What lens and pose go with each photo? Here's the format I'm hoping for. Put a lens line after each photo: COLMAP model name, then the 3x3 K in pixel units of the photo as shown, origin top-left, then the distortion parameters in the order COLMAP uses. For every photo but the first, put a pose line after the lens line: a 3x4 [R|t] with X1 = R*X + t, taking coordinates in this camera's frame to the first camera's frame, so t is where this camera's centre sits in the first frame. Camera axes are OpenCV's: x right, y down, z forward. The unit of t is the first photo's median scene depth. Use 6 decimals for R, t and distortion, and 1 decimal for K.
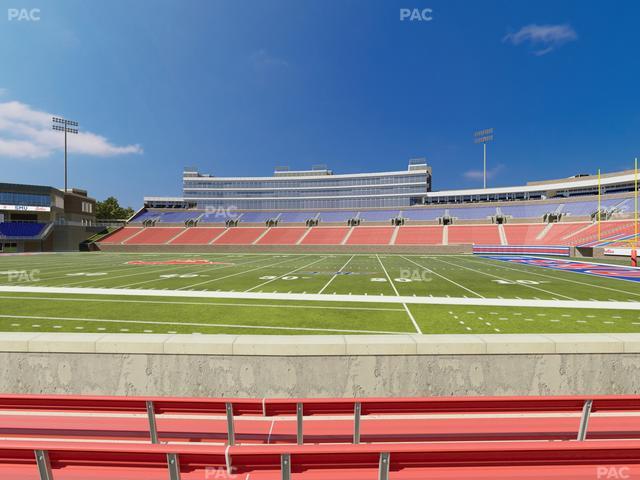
lens RADIAL K [[320.1, 0, 318.9], [0, 320.1, 240.0], [0, 0, 1]] dist [0.003430, -0.000942]
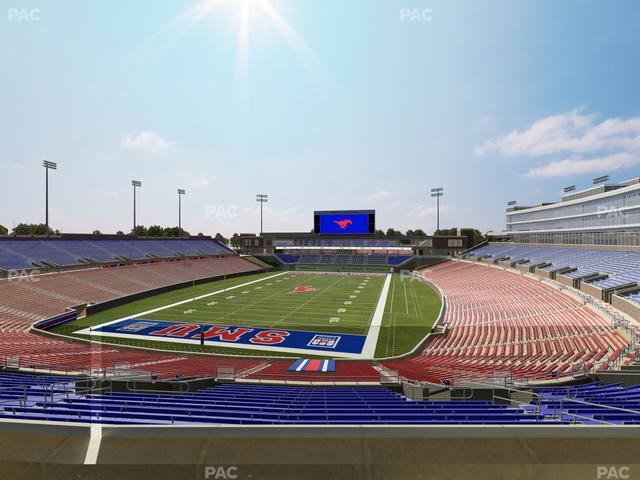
lens RADIAL K [[320.1, 0, 321.7], [0, 320.1, 239.9], [0, 0, 1]] dist [0.003430, -0.000942]
pose [[-0.083651, -0.001158, -0.996494, 0.704324], [0.000617, 0.999999, -0.001213, -0.107899], [0.996495, -0.000717, -0.083650, 0.499933]]
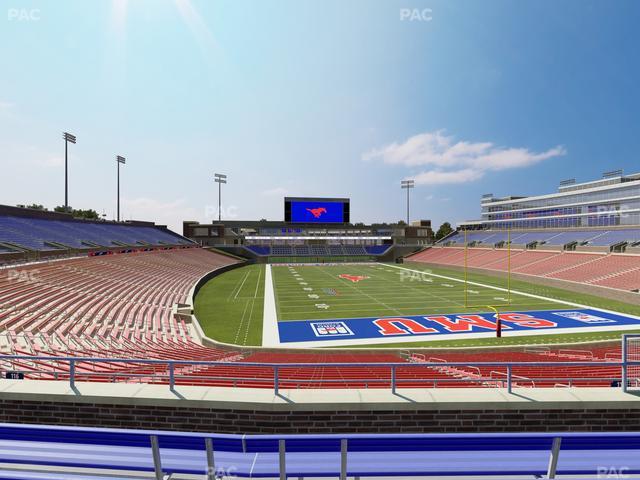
lens RADIAL K [[320.1, 0, 320.3], [0, 320.1, 236.2], [0, 0, 1]] dist [0.003430, -0.000942]
pose [[0.312670, -0.011553, -0.949791, 0.537307], [0.000066, 0.999926, -0.012141, -0.063716], [0.949862, 0.003733, 0.312648, 0.062180]]
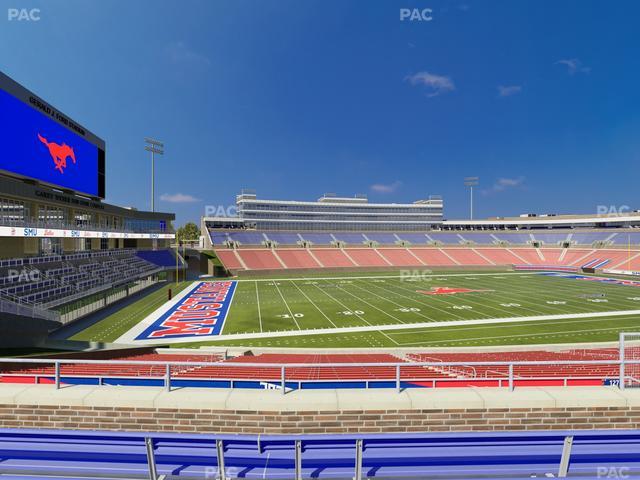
lens RADIAL K [[320.1, 0, 318.7], [0, 320.1, 241.9], [0, 0, 1]] dist [0.003430, -0.000942]
pose [[0.935730, -0.001526, 0.352713, -0.582185], [-0.000312, 0.999987, 0.005154, -0.063056], [-0.352716, -0.004932, 0.935717, -0.077238]]
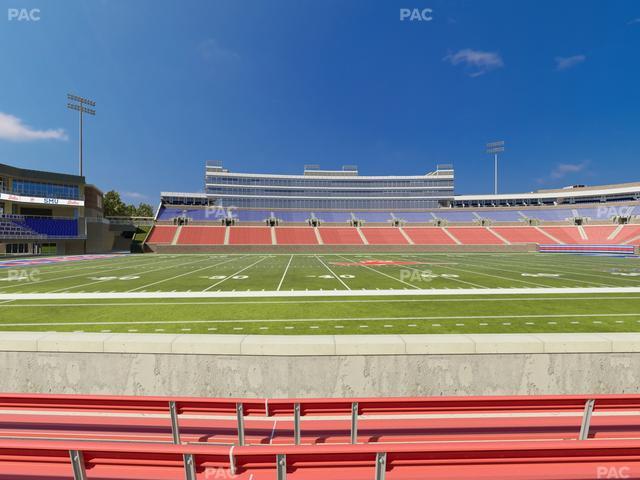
lens RADIAL K [[320.1, 0, 319.0], [0, 320.1, 240.9], [0, 0, 1]] dist [0.003430, -0.000942]
pose [[0.977023, -0.000182, 0.213134, -0.313538], [-0.000419, 0.999996, 0.002775, 0.000005], [-0.213133, -0.002801, 0.977019, 0.034117]]
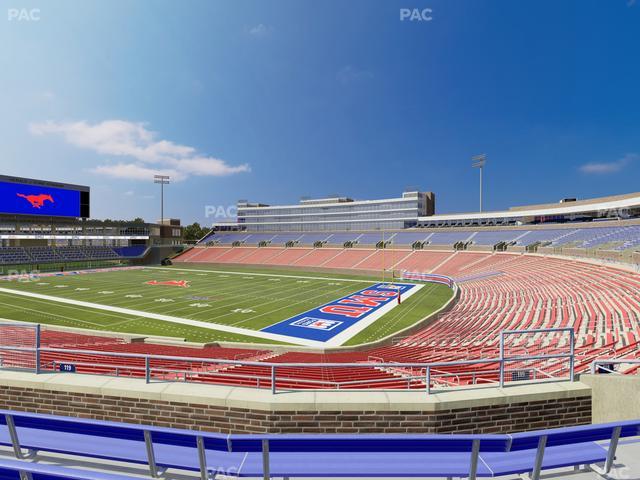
lens RADIAL K [[320.1, 0, 318.8], [0, 320.1, 239.4], [0, 0, 1]] dist [0.003430, -0.000942]
pose [[0.944032, -0.000968, -0.329851, 0.349165], [0.000386, 0.999998, -0.001830, -0.063750], [0.329852, 0.001600, 0.944031, -0.152498]]
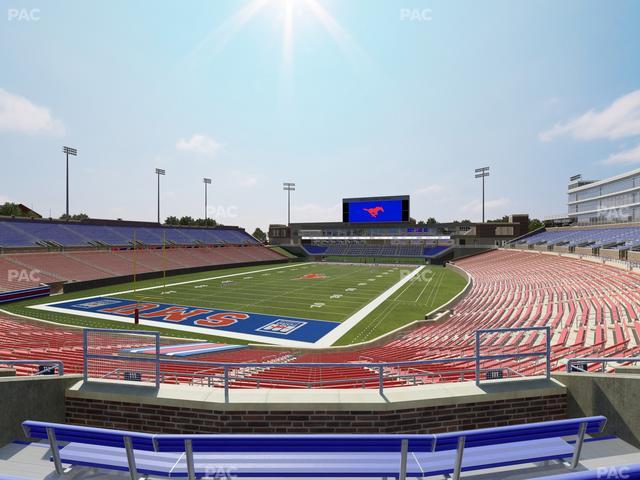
lens RADIAL K [[320.1, 0, 321.9], [0, 320.1, 241.4], [0, 0, 1]] dist [0.003430, -0.000942]
pose [[-0.241054, 0.003250, -0.970506, 0.591302], [0.000802, 0.999995, 0.003149, -0.062773], [0.970511, -0.000019, -0.241055, 0.587528]]
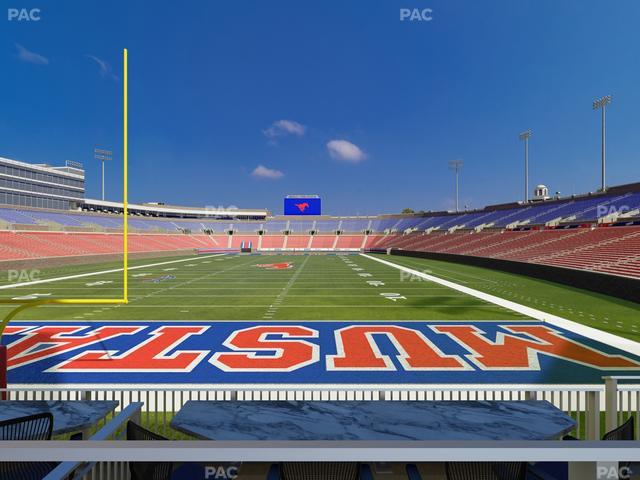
lens RADIAL K [[320.1, 0, 316.8], [0, 320.1, 236.5], [0, 0, 1]] dist [0.003430, -0.000942]
pose [[-0.145104, 0.008193, 0.989383, -0.706776], [-0.002645, 0.999959, -0.008669, -0.021214], [-0.989413, -0.003875, -0.145076, 0.388120]]
